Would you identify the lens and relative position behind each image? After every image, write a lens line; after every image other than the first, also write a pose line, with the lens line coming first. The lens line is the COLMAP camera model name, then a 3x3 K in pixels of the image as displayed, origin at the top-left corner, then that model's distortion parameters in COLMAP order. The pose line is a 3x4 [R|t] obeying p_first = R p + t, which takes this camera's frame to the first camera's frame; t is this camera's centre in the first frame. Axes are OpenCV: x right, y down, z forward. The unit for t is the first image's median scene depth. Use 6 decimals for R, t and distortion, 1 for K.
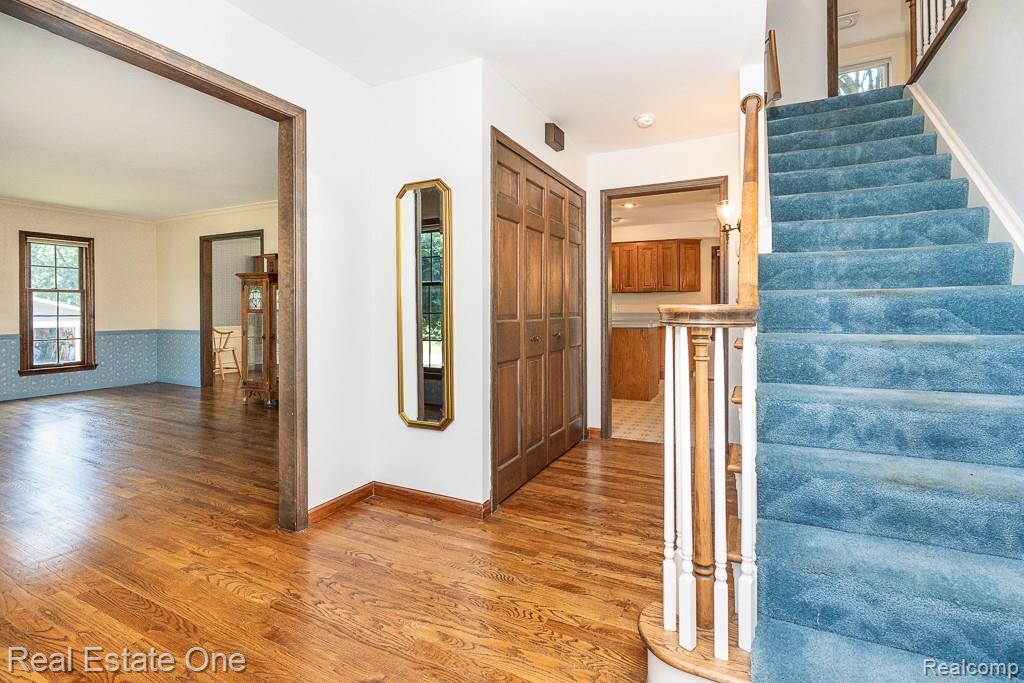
lens RADIAL K [[480.7, 0, 511.4], [0, 480.7, 312.6], [0, 0, 1]] dist [-0.001458, 0.000368]
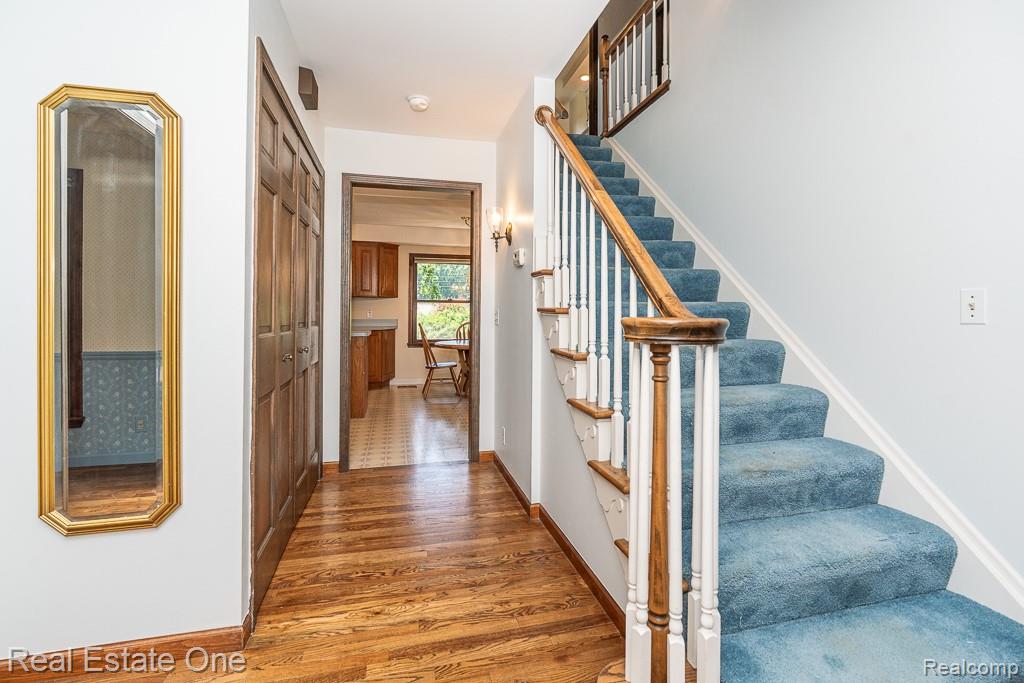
lens RADIAL K [[480.7, 0, 511.4], [0, 480.7, 312.6], [0, 0, 1]] dist [-0.001458, 0.000368]
pose [[0.748170, 0.008166, 0.663457, -0.196544], [-0.001270, 0.999940, -0.010876, -0.007296], [-0.663506, 0.007295, 0.748135, 0.257625]]
